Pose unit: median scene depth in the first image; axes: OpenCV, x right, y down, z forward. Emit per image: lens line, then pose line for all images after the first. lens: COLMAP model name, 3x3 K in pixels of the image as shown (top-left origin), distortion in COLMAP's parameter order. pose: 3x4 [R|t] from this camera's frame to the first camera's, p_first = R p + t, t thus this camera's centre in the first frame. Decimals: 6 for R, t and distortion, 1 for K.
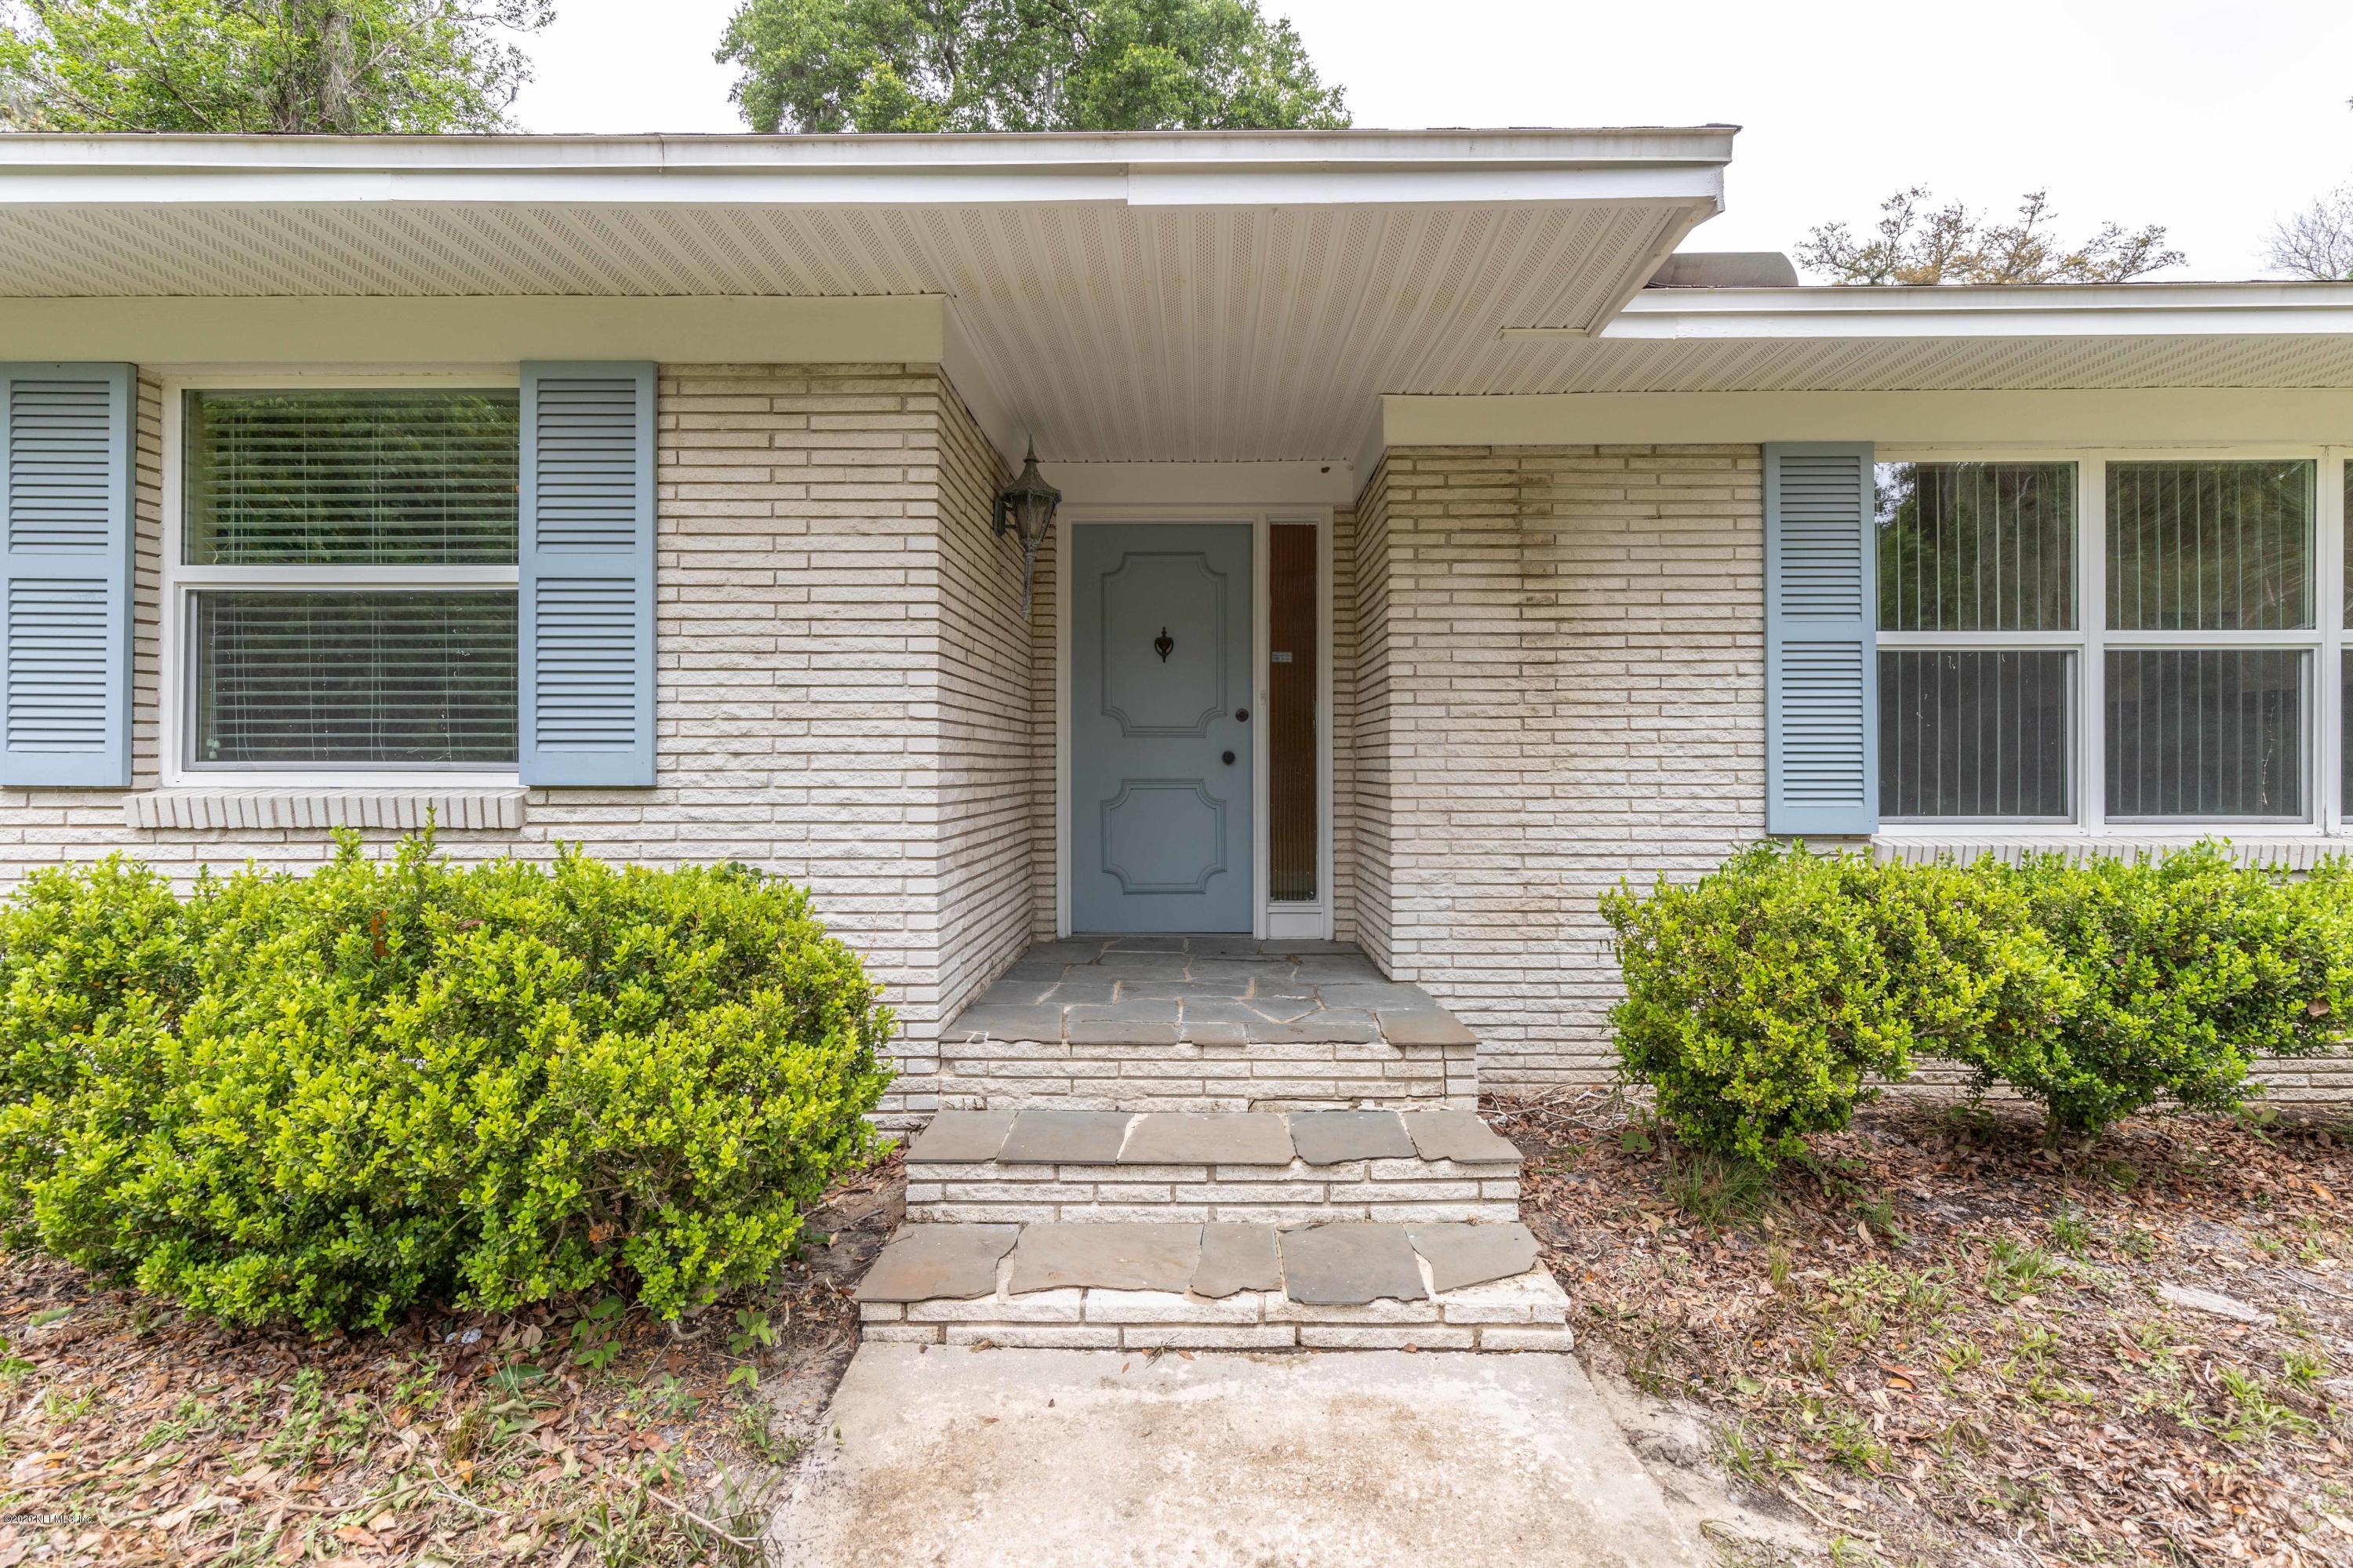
lens RADIAL K [[1045.0, 0, 1204.6], [0, 1045.0, 782.4], [0, 0, 1]] dist [0.005098, -0.000927]
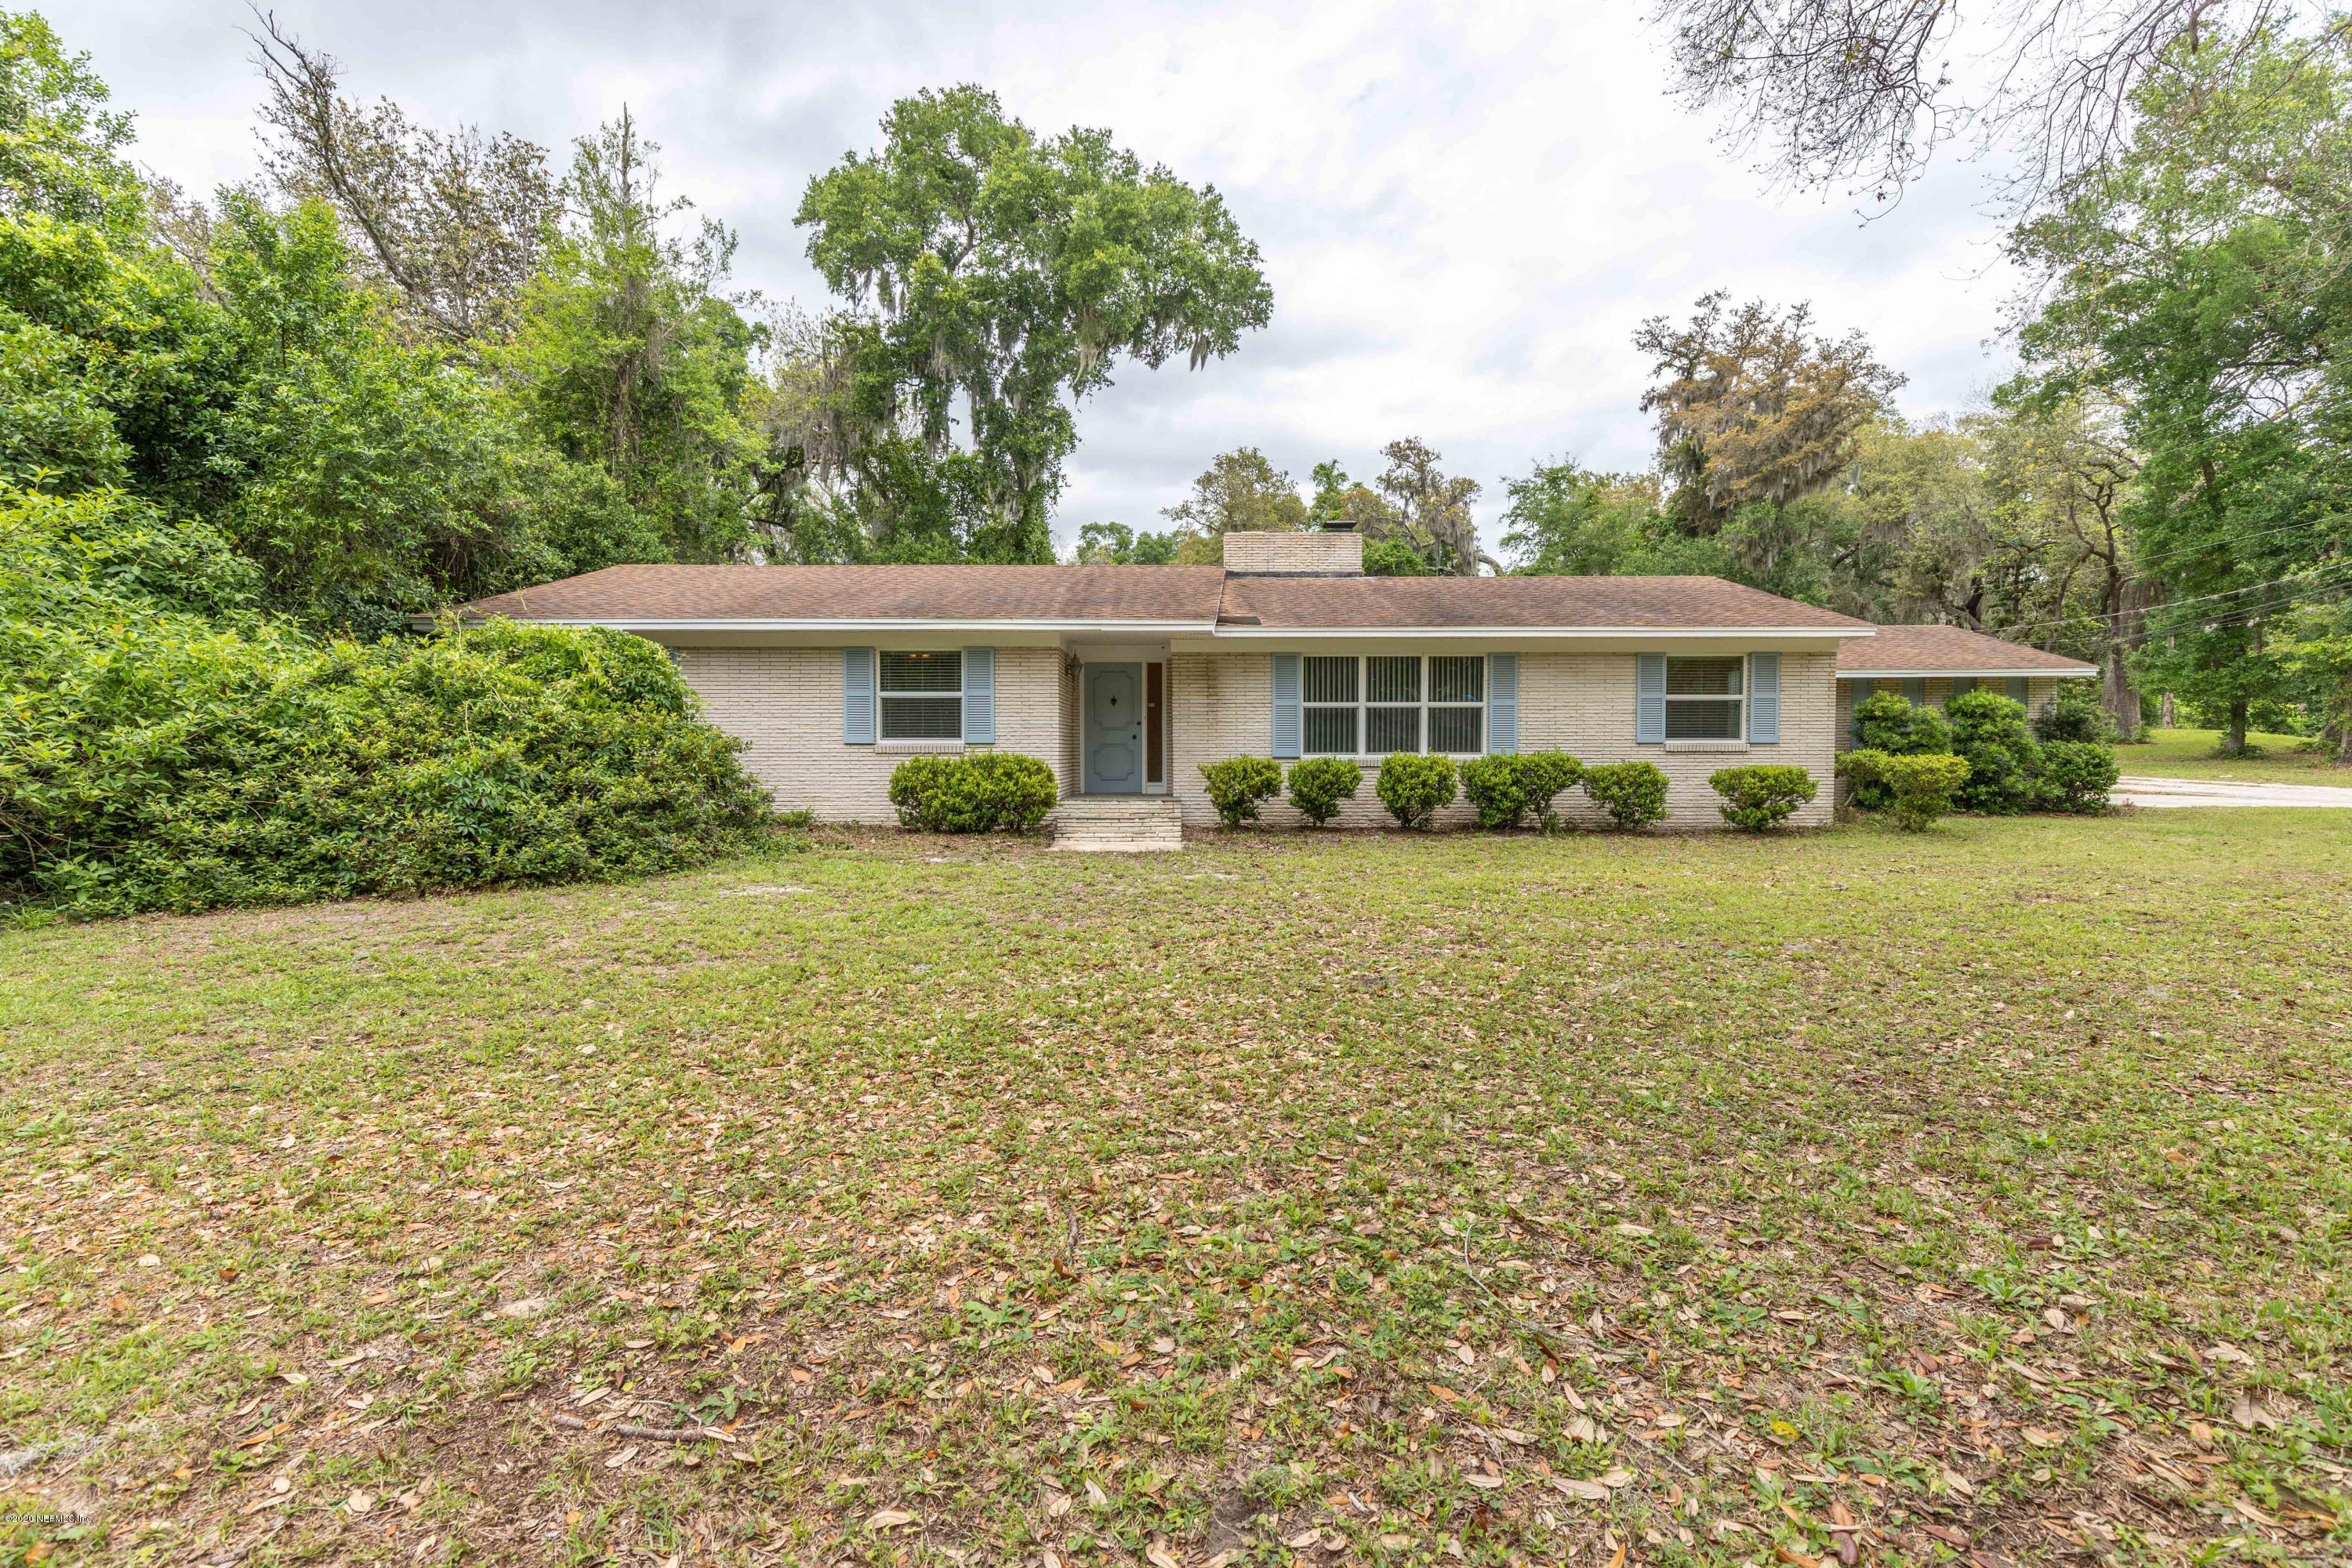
lens RADIAL K [[1044.5, 0, 1204.0], [0, 1044.5, 782.4], [0, 0, 1]] dist [0.005098, -0.000927]
pose [[0.999595, 0.000034, 0.028461, 0.144897], [-0.000506, 0.999863, 0.016565, 0.062730], [-0.028457, -0.016573, 0.999458, -2.171477]]
